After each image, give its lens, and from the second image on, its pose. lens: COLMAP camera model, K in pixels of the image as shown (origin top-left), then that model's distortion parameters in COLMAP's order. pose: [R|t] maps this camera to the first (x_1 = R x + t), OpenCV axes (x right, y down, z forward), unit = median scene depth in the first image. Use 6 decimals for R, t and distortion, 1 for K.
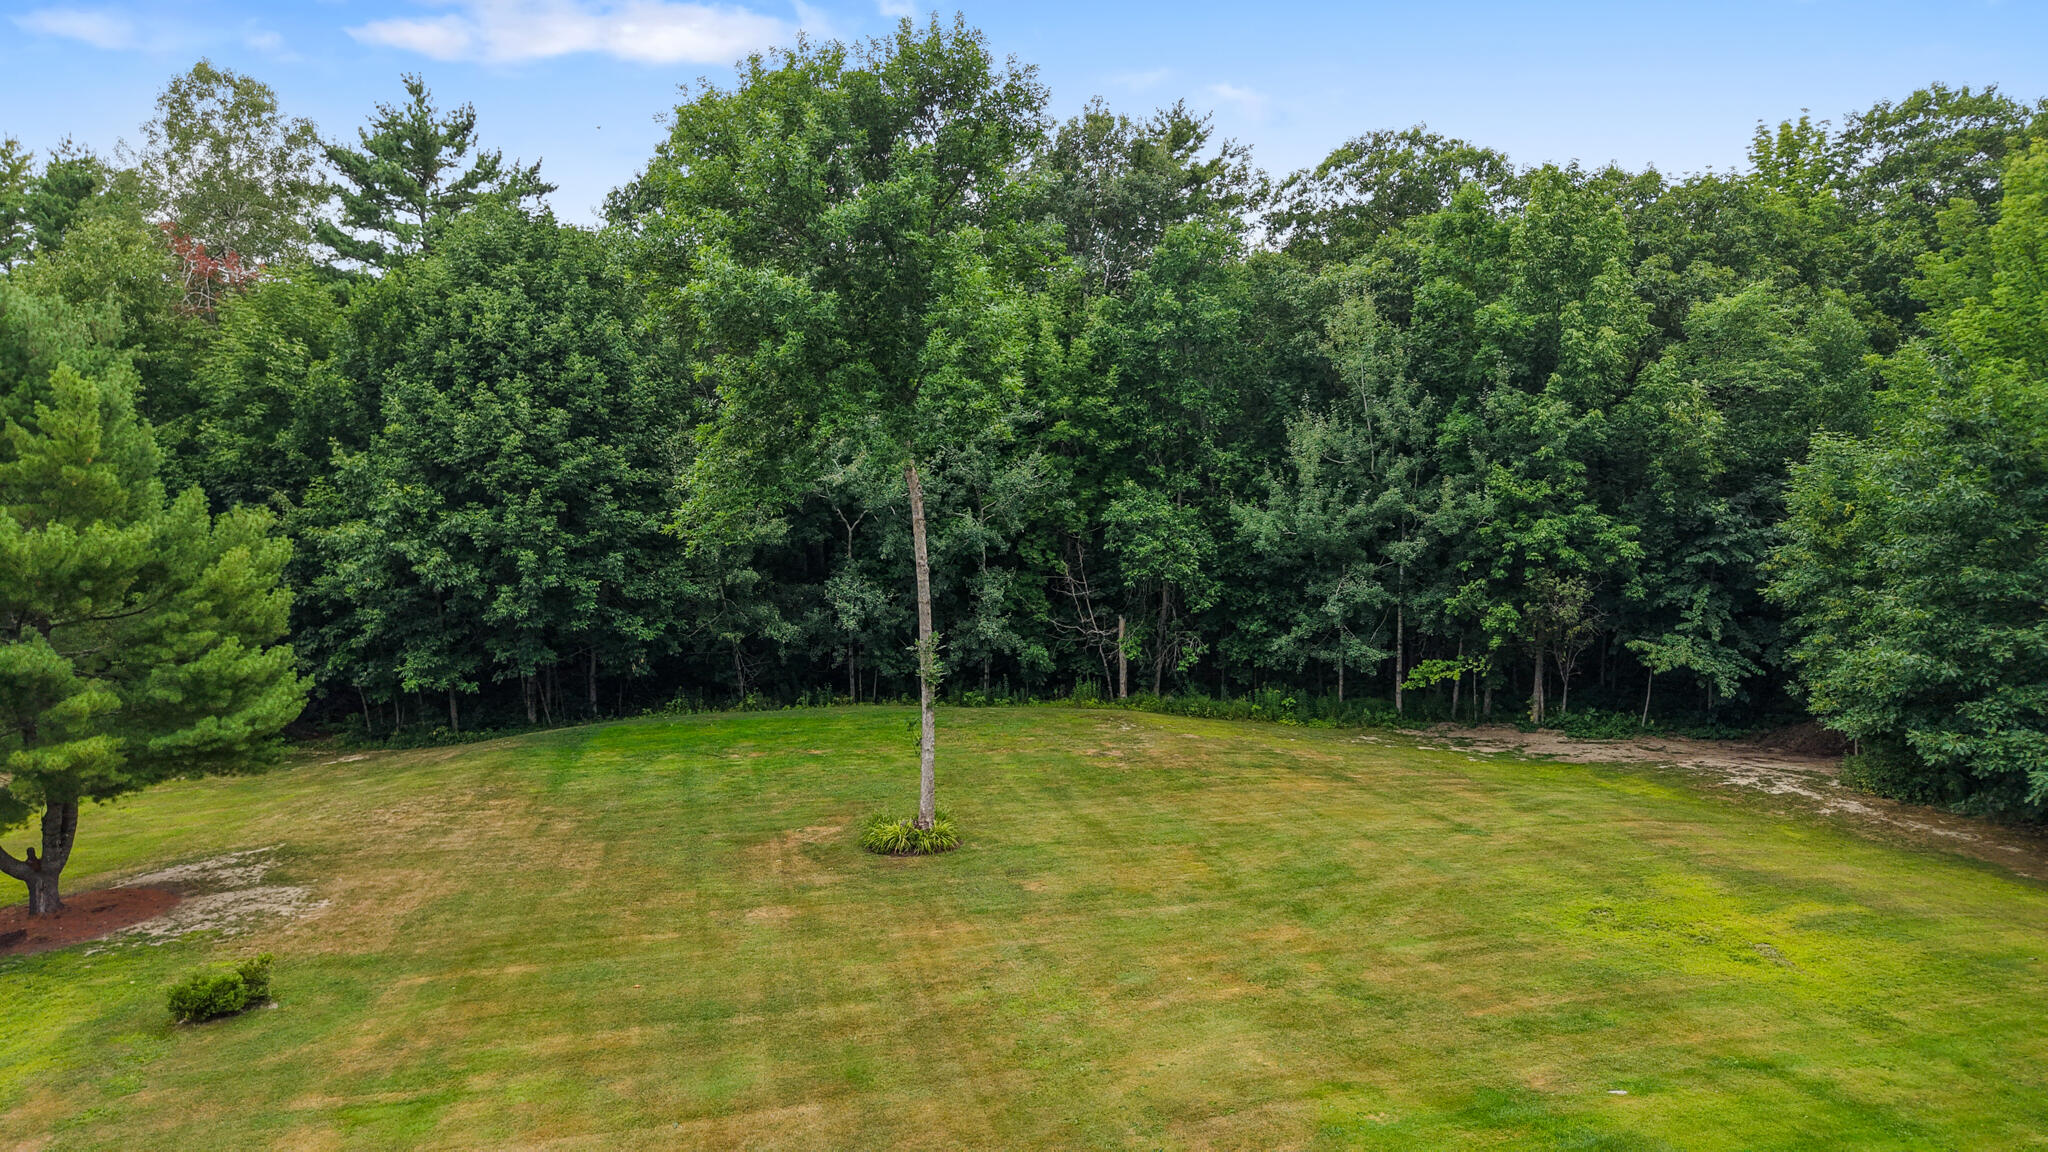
lens RADIAL K [[1394.2, 0, 1027.7], [0, 1394.2, 545.3], [0, 0, 1]] dist [0.030103, -0.036299]
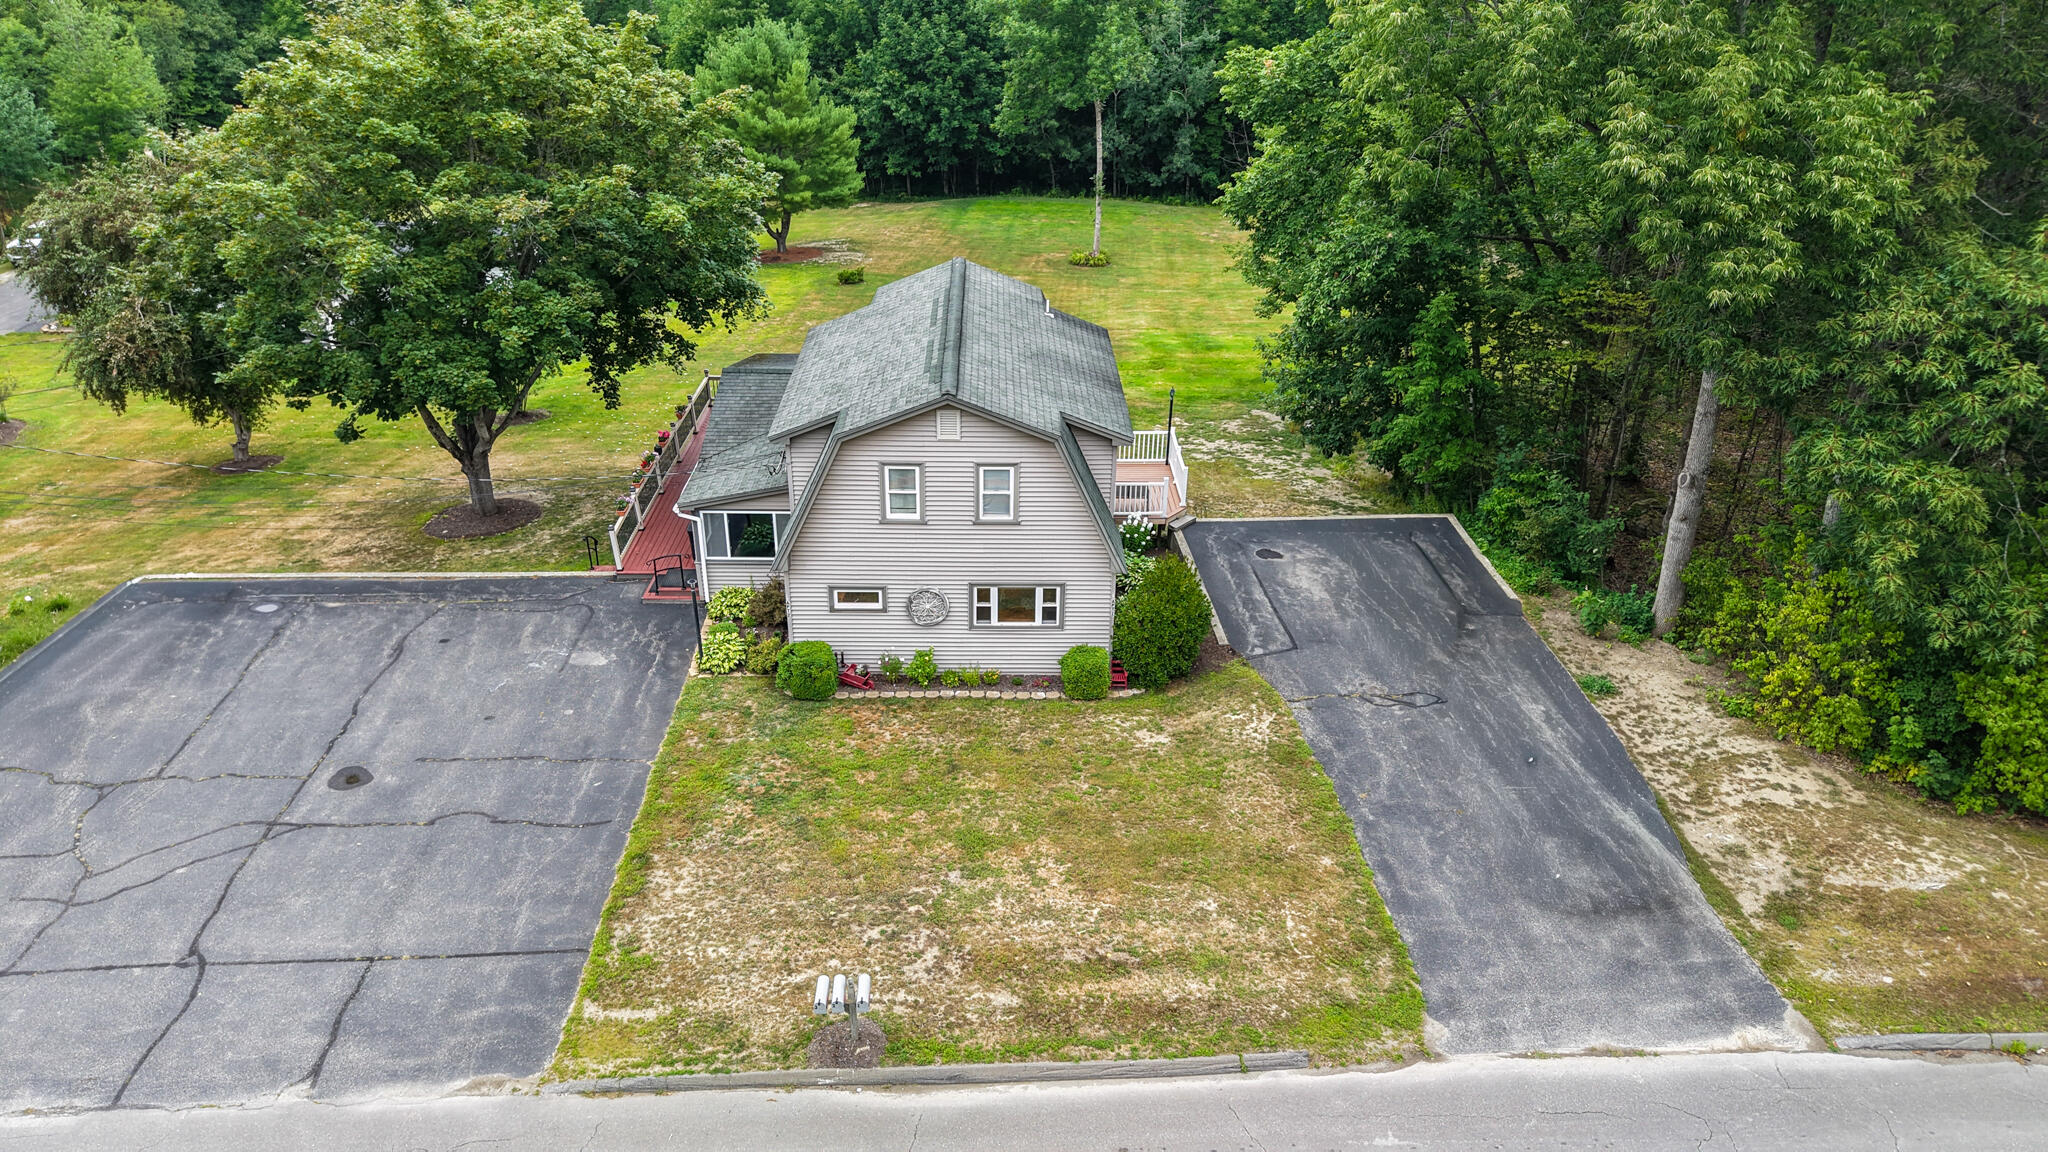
lens RADIAL K [[1294.1, 0, 1008.8], [0, 1294.1, 579.9], [0, 0, 1]] dist [0.019174, -0.000450]
pose [[0.952527, 0.158347, -0.260035, 0.313466], [-0.042306, 0.914658, 0.402007, -0.123007], [0.301500, -0.371922, 0.877936, -0.838626]]
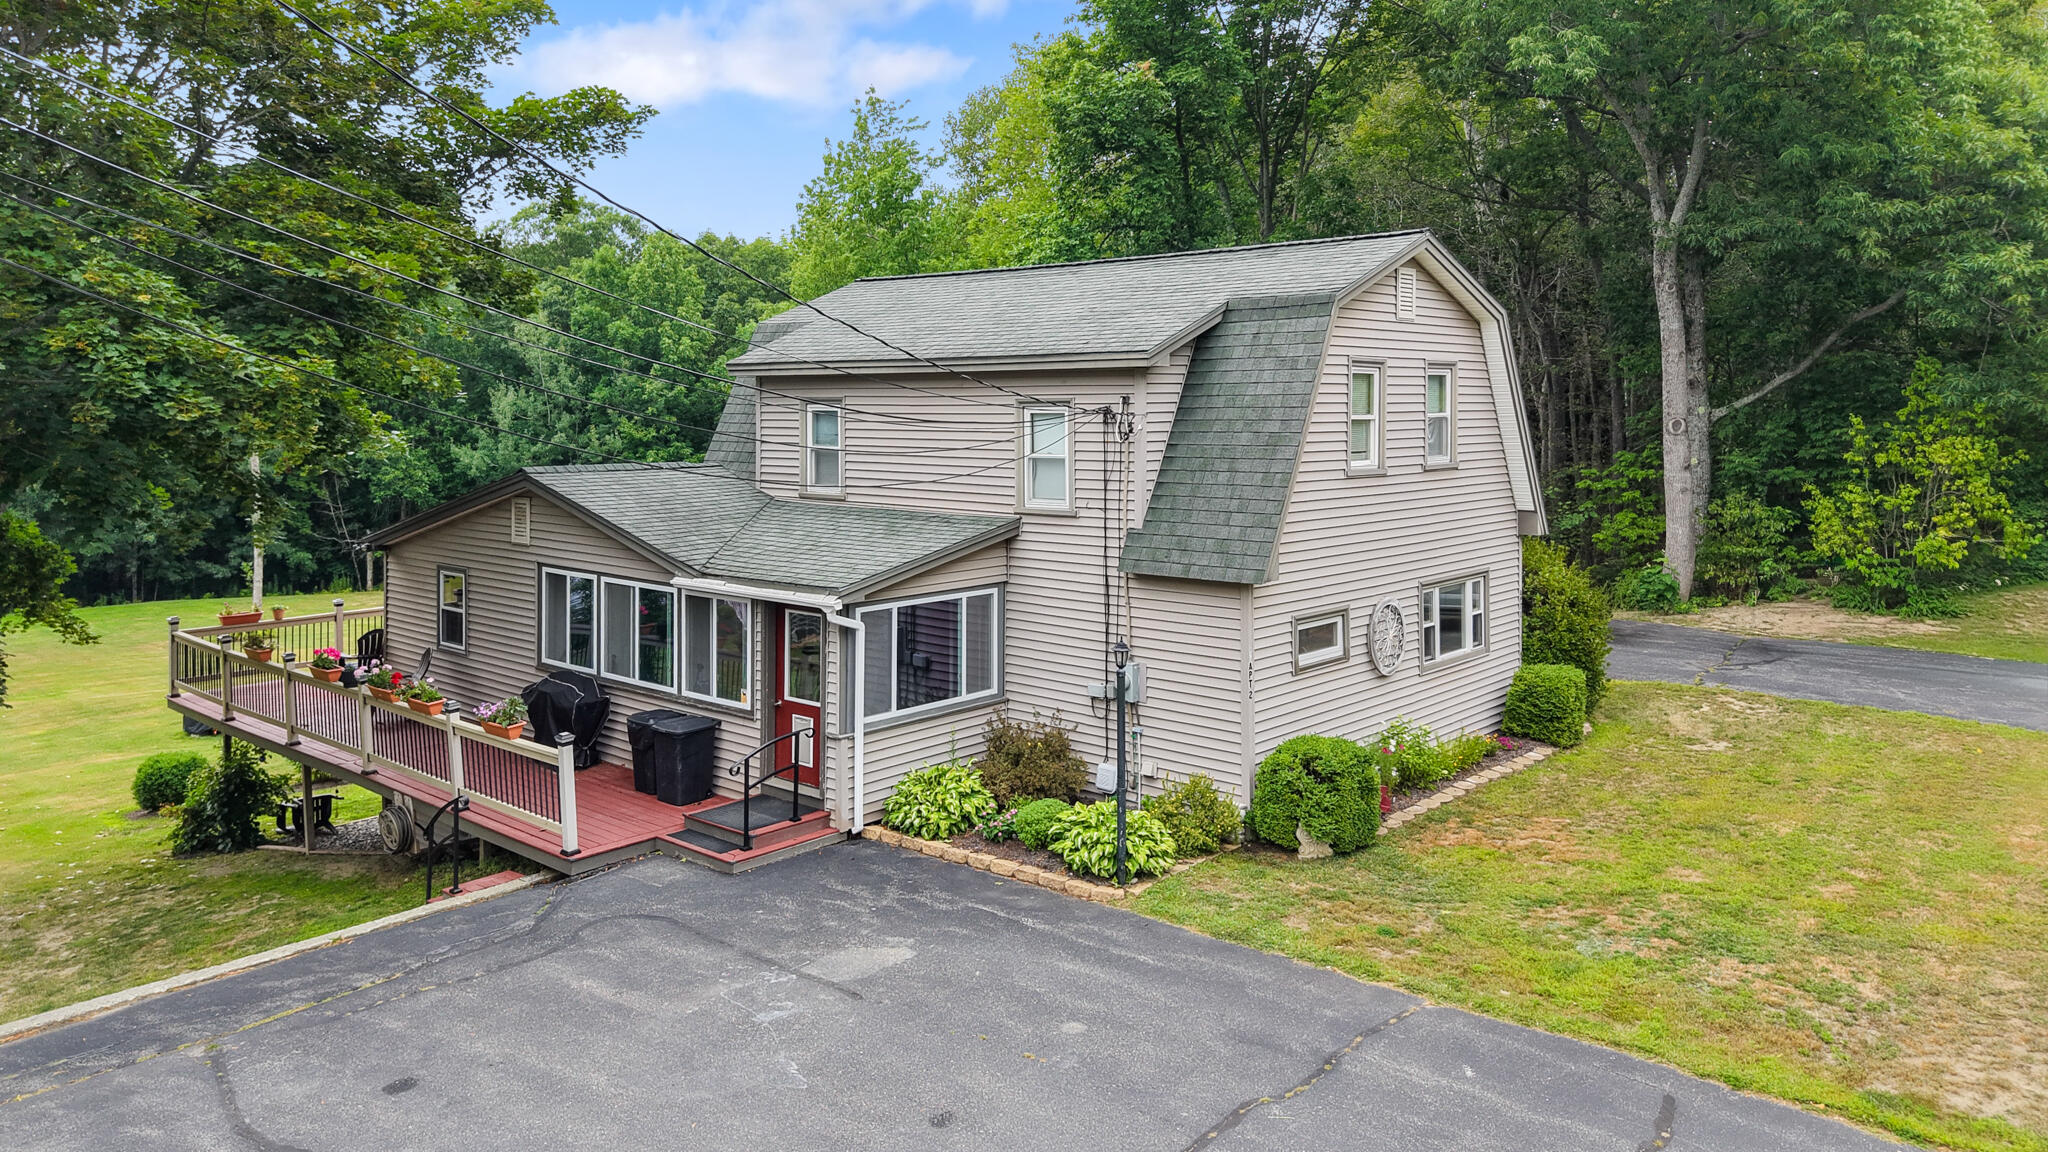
lens RADIAL K [[1394.2, 0, 1005.2], [0, 1394.2, 436.5], [0, 0, 1]] dist [0.030103, -0.036299]
pose [[0.868754, -0.005901, 0.495208, -0.085420], [0.037930, 0.997785, -0.054652, 0.068532], [-0.493788, 0.066263, 0.867054, -0.625408]]
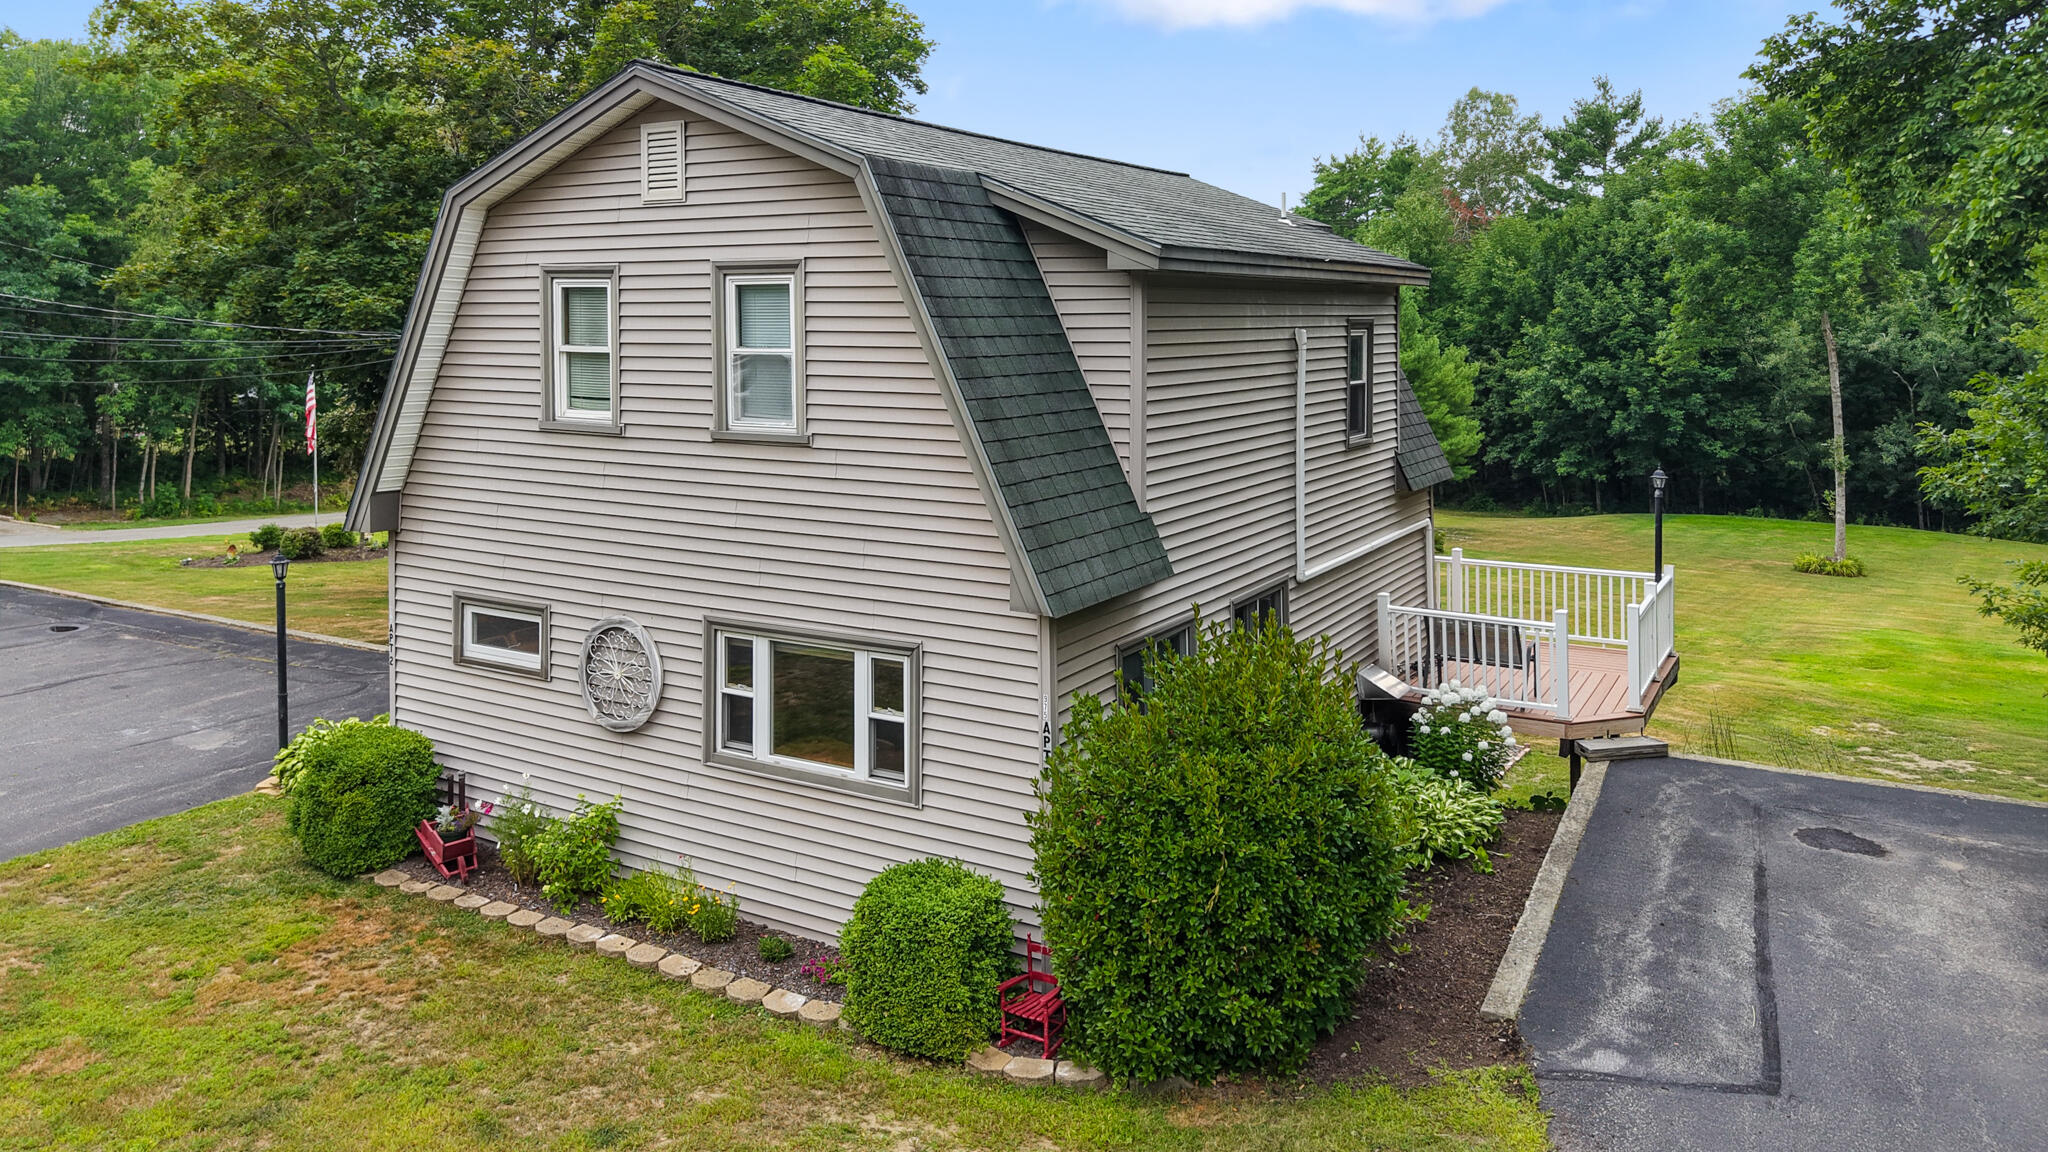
lens RADIAL K [[1394.2, 0, 1045.3], [0, 1394.2, 351.1], [0, 0, 1]] dist [0.030103, -0.036299]
pose [[0.661704, 0.018176, -0.749544, 0.350828], [-0.065011, 0.997332, -0.033207, 0.053015], [0.746941, 0.070702, 0.661121, -0.487586]]
